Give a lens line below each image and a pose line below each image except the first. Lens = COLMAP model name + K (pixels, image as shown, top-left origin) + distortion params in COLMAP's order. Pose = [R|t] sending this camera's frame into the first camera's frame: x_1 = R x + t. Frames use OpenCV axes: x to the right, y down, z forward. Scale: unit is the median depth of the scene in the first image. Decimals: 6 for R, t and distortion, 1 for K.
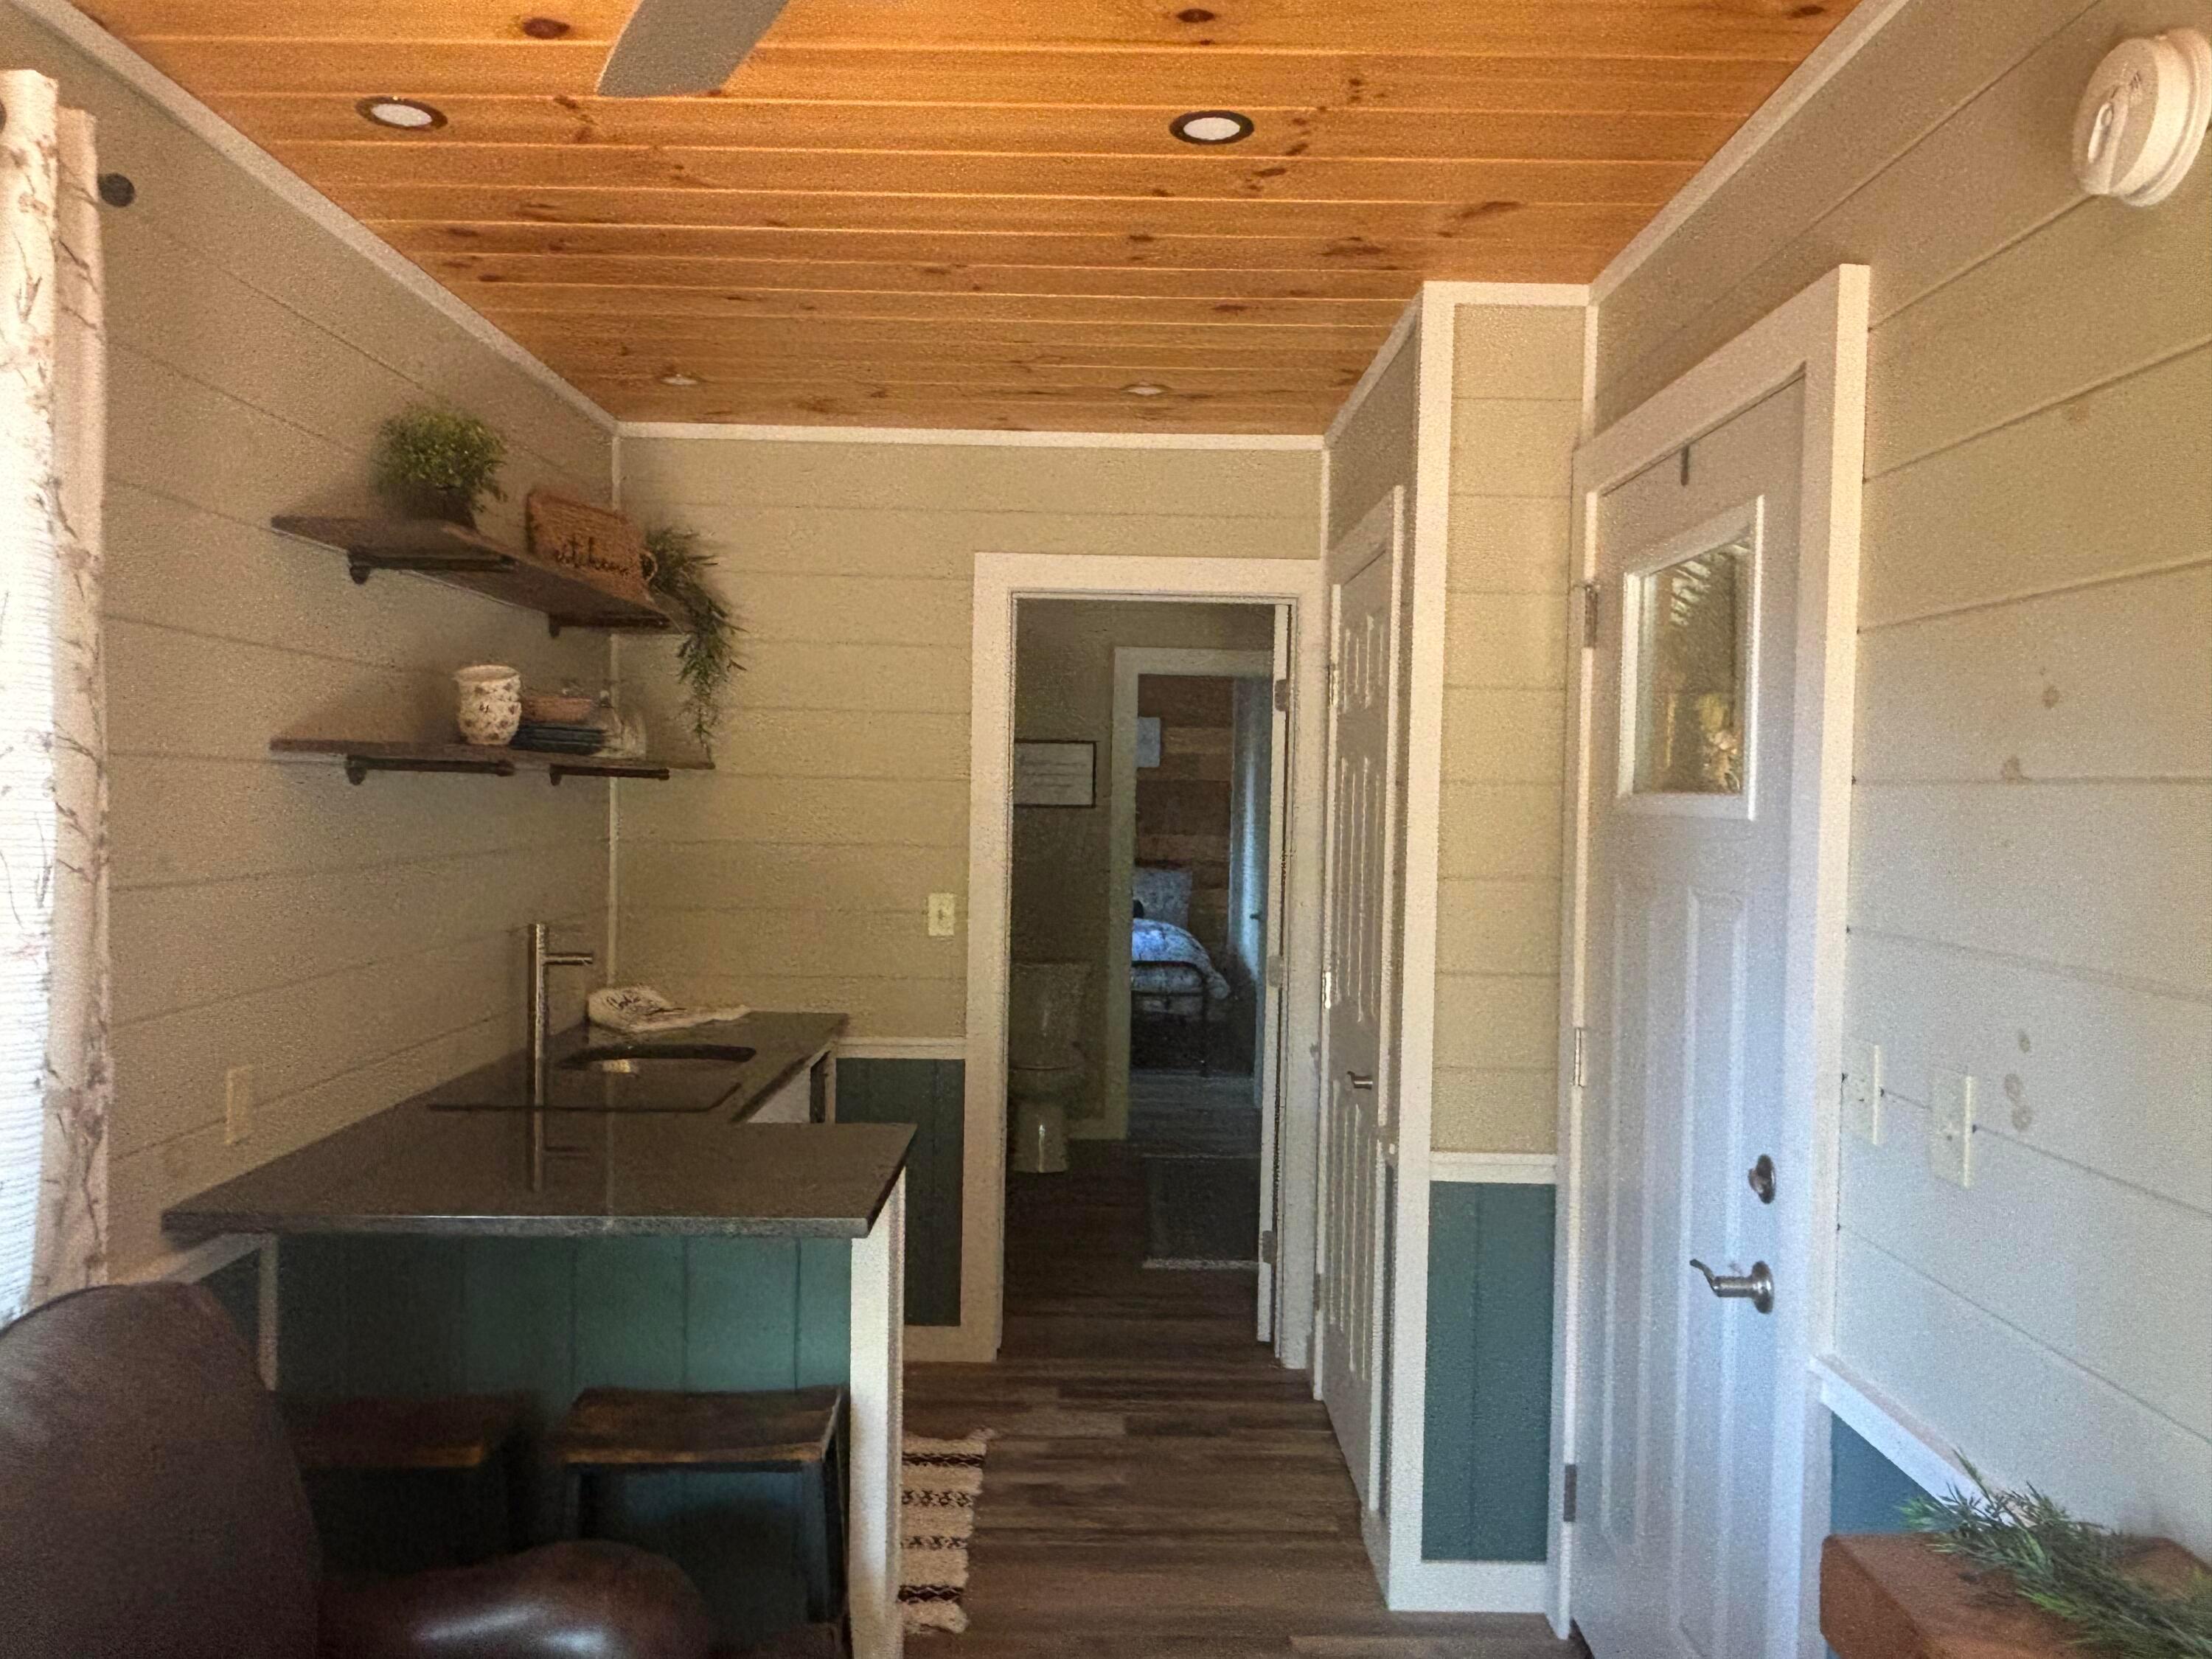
lens RADIAL K [[1753.2, 0, 1122.8], [0, 1753.2, 828.8], [0, 0, 1]] dist [0.000974, -0.010587]
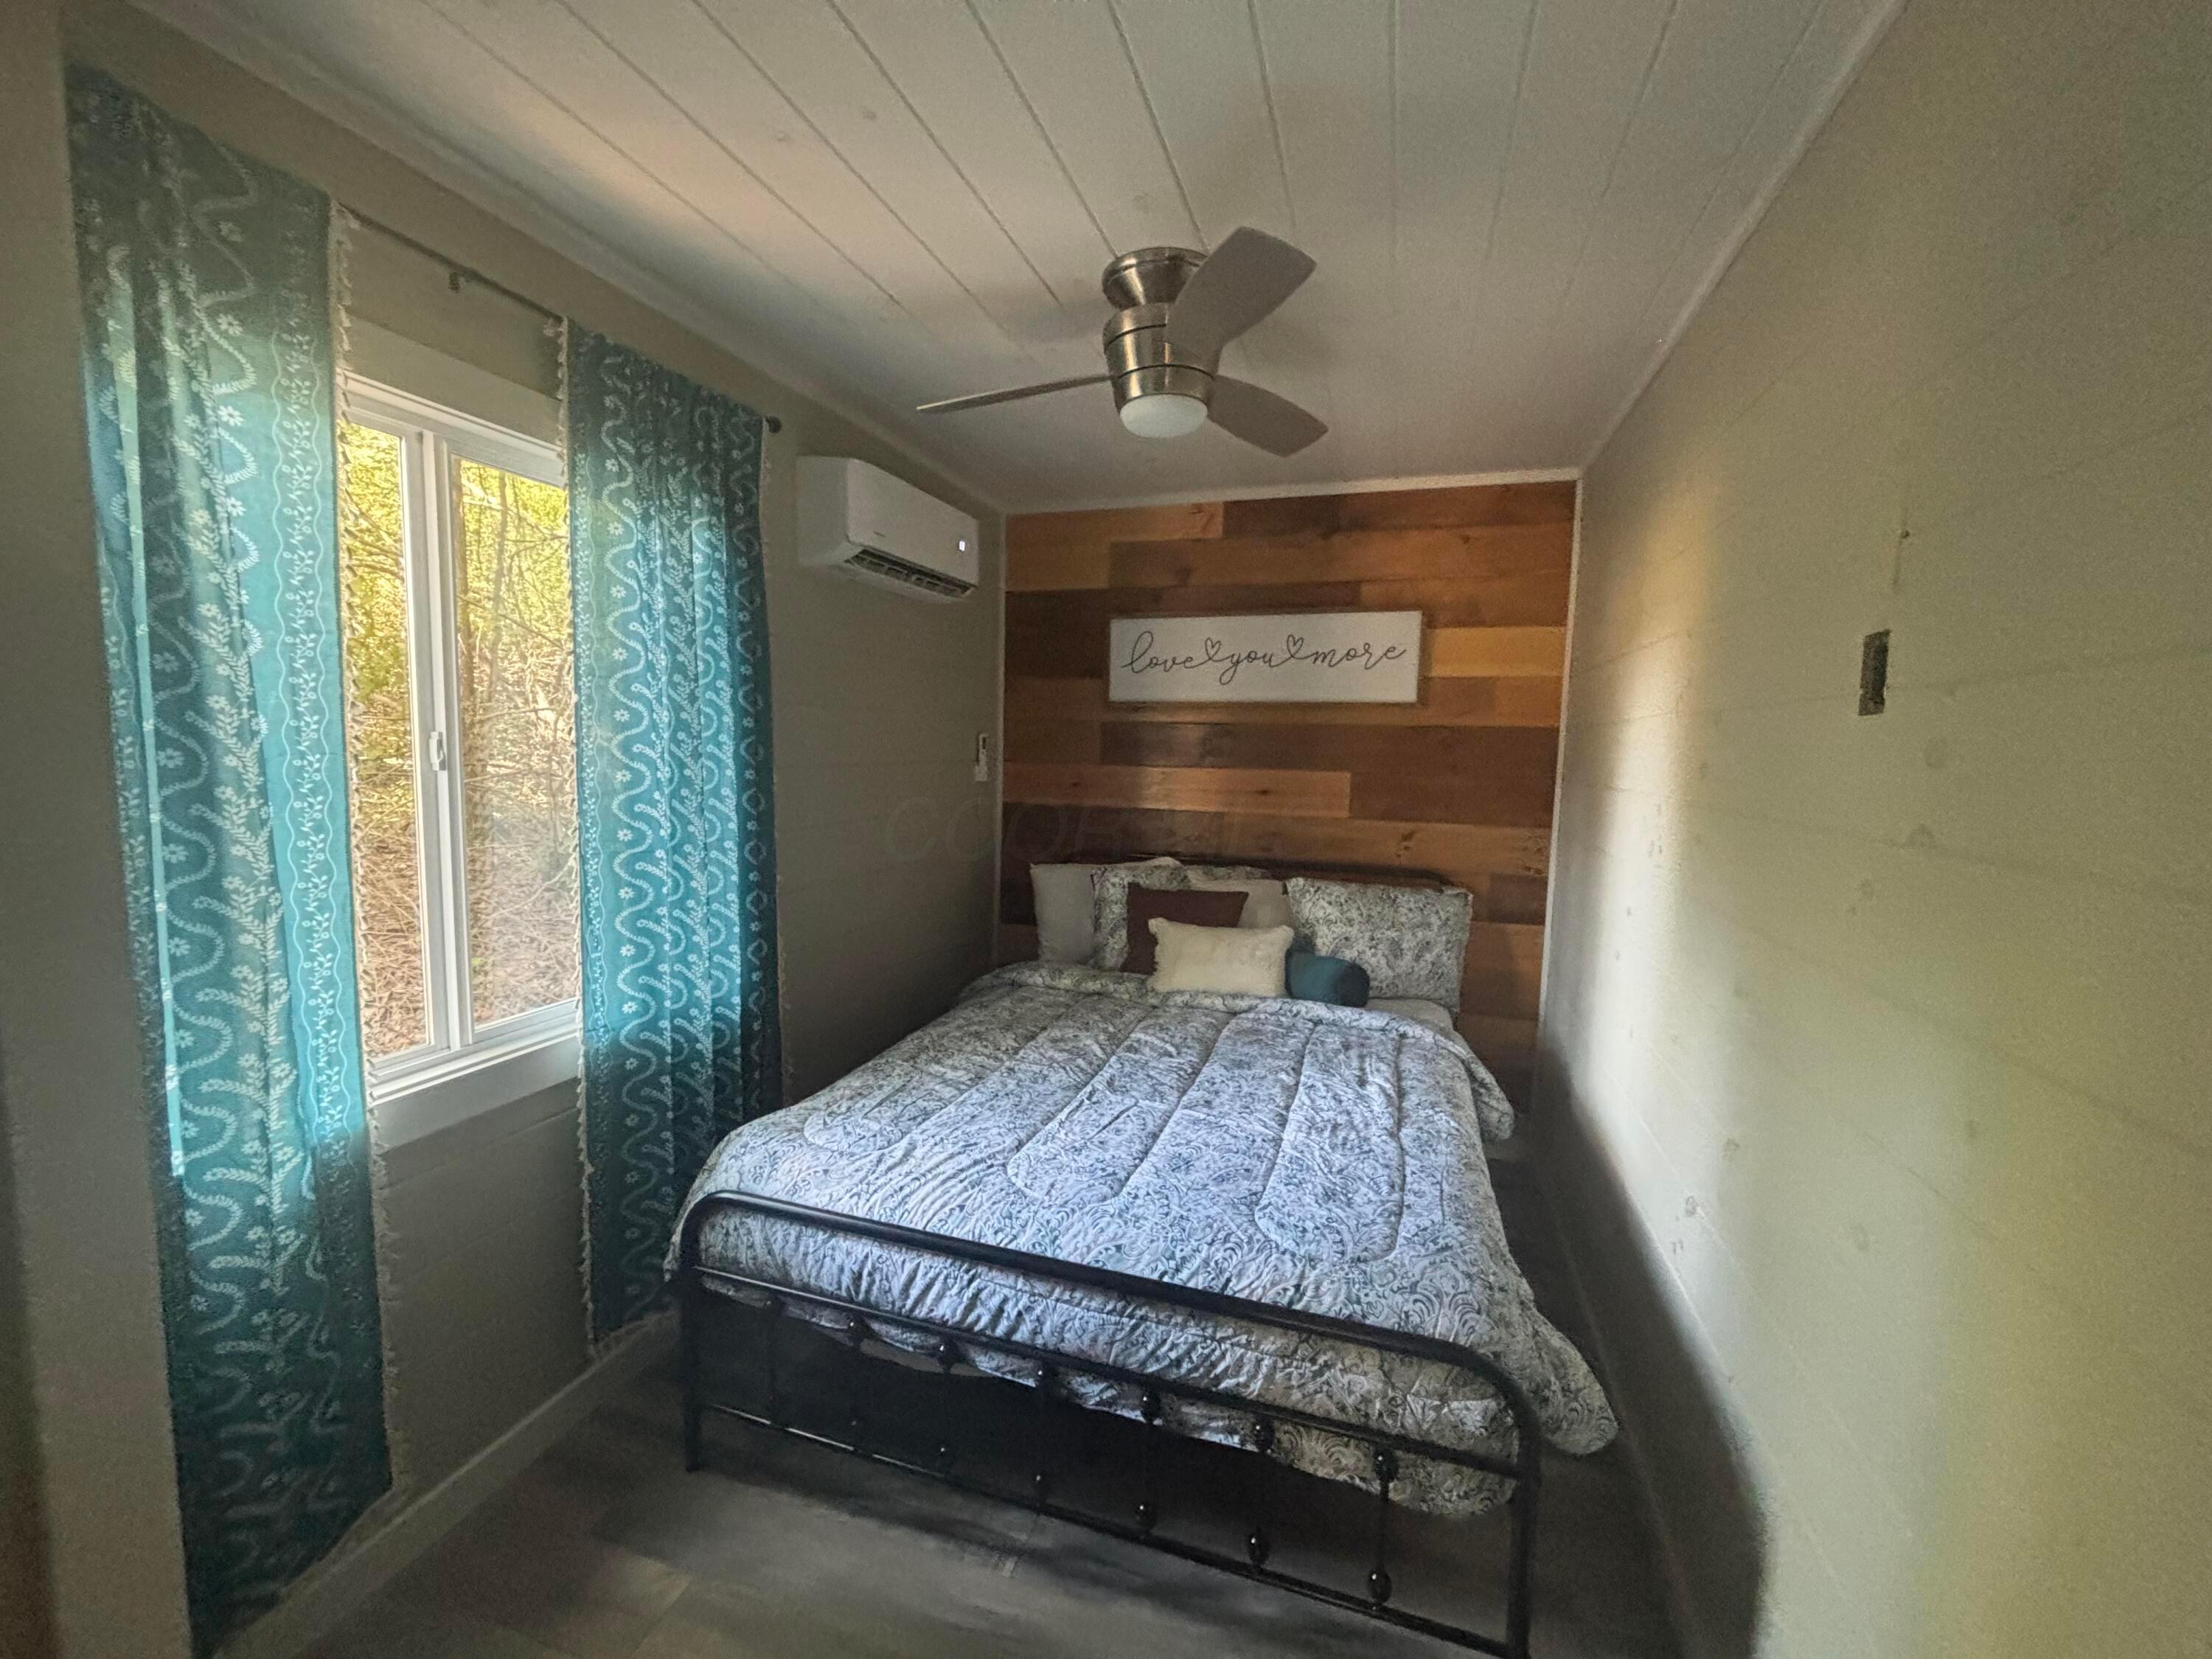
lens RADIAL K [[890.7, 0, 1106.0], [0, 890.7, 829.5], [0, 0, 1]] dist [0.001046, 0.002844]
pose [[0.944027, 0.037945, -0.327678, 0.022164], [-0.019089, 0.997981, 0.060572, -0.011086], [0.329315, -0.050927, 0.942846, 0.718536]]
